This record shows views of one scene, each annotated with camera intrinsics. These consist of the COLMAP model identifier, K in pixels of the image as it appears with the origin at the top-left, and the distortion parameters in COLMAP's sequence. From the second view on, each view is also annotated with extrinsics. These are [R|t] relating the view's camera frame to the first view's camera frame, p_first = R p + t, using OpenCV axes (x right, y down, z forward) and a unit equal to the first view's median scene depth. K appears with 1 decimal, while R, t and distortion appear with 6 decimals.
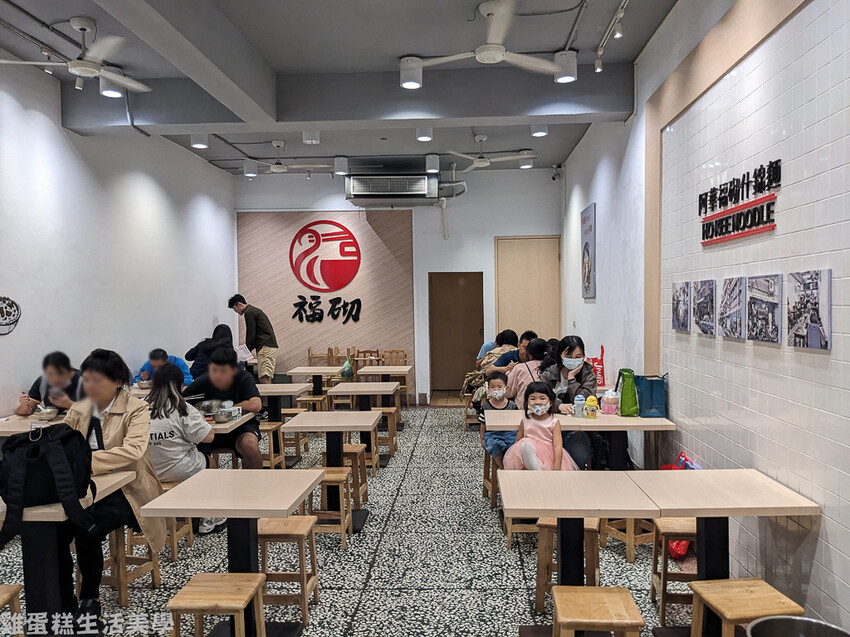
lens RADIAL K [[678.2, 0, 424.3], [0, 678.2, 335.1], [0, 0, 1]] dist [0.008330, -0.005797]
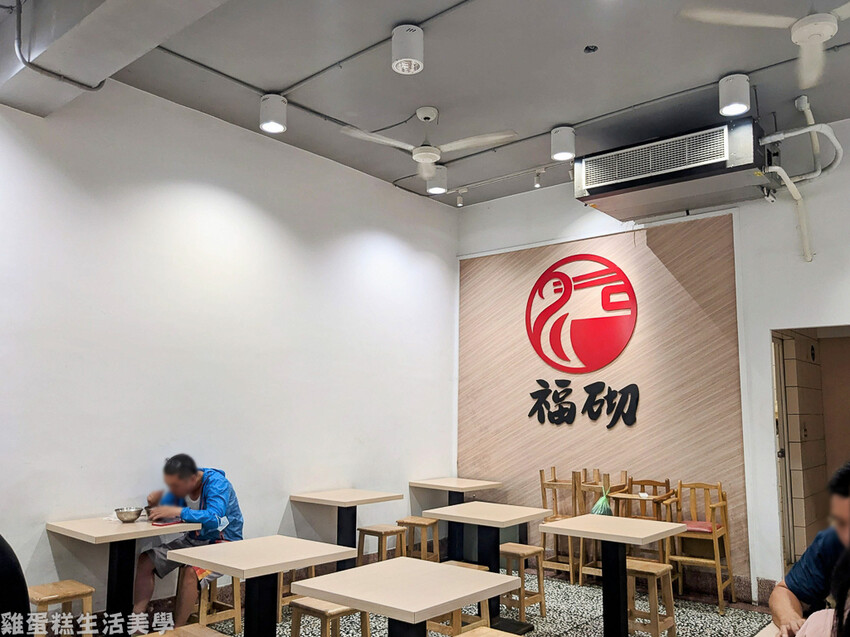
lens RADIAL K [[678.2, 0, 424.3], [0, 678.2, 335.1], [0, 0, 1]] dist [0.008330, -0.005797]
pose [[0.798079, -0.052808, -0.600234, 0.102477], [-0.043455, 0.988514, -0.144748, -0.005159], [0.600984, 0.141604, 0.786618, 0.451521]]
